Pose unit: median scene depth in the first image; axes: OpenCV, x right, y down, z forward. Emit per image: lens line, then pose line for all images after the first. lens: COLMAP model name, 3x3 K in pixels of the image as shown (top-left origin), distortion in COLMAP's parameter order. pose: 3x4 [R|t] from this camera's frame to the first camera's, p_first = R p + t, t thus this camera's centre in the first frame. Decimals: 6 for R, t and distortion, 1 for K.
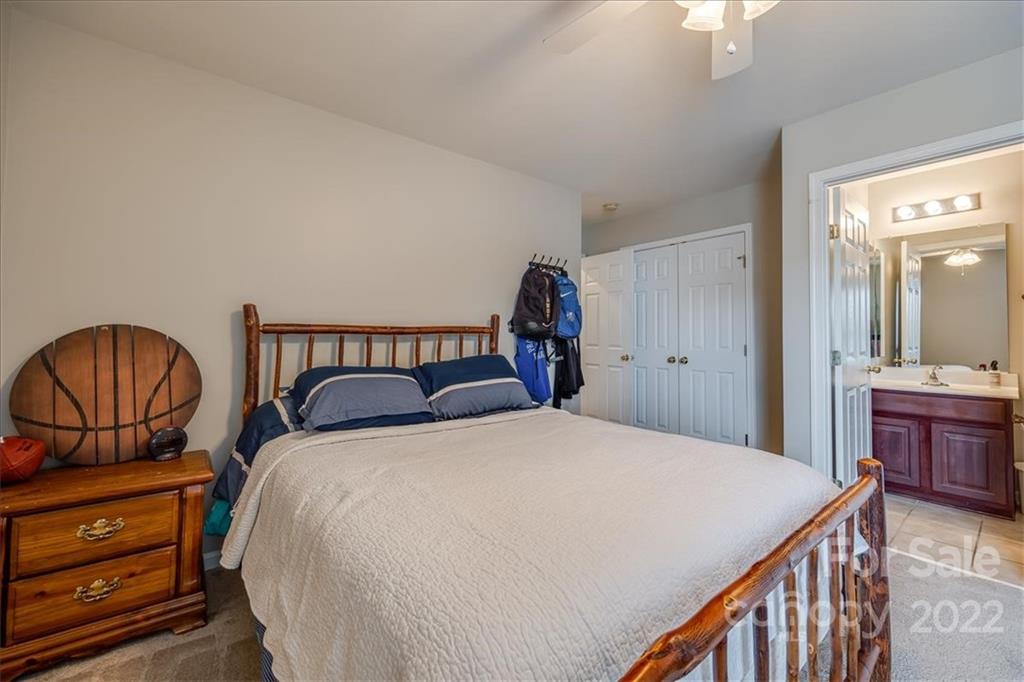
lens RADIAL K [[409.9, 0, 509.7], [0, 409.9, 337.2], [0, 0, 1]] dist [-0.000352, -0.000004]
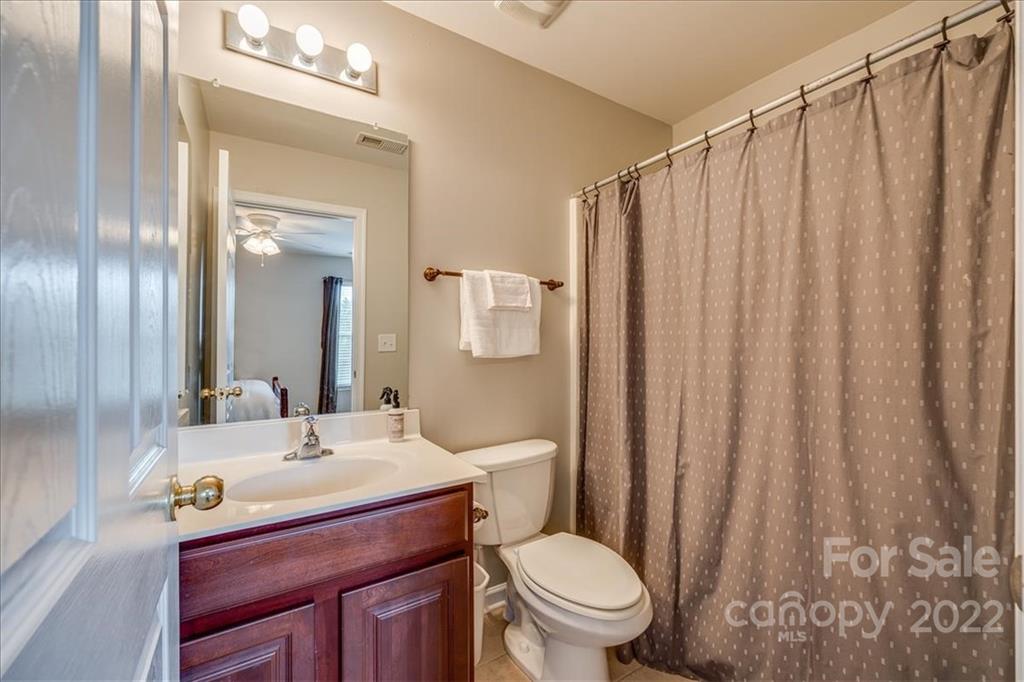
lens RADIAL K [[409.9, 0, 509.7], [0, 409.9, 338.1], [0, 0, 1]] dist [-0.000352, -0.000004]
pose [[0.117575, -0.007575, 0.993035, 0.668987], [-0.007103, 0.999939, 0.008469, -0.015459], [-0.993039, -0.008049, 0.117514, 0.786010]]
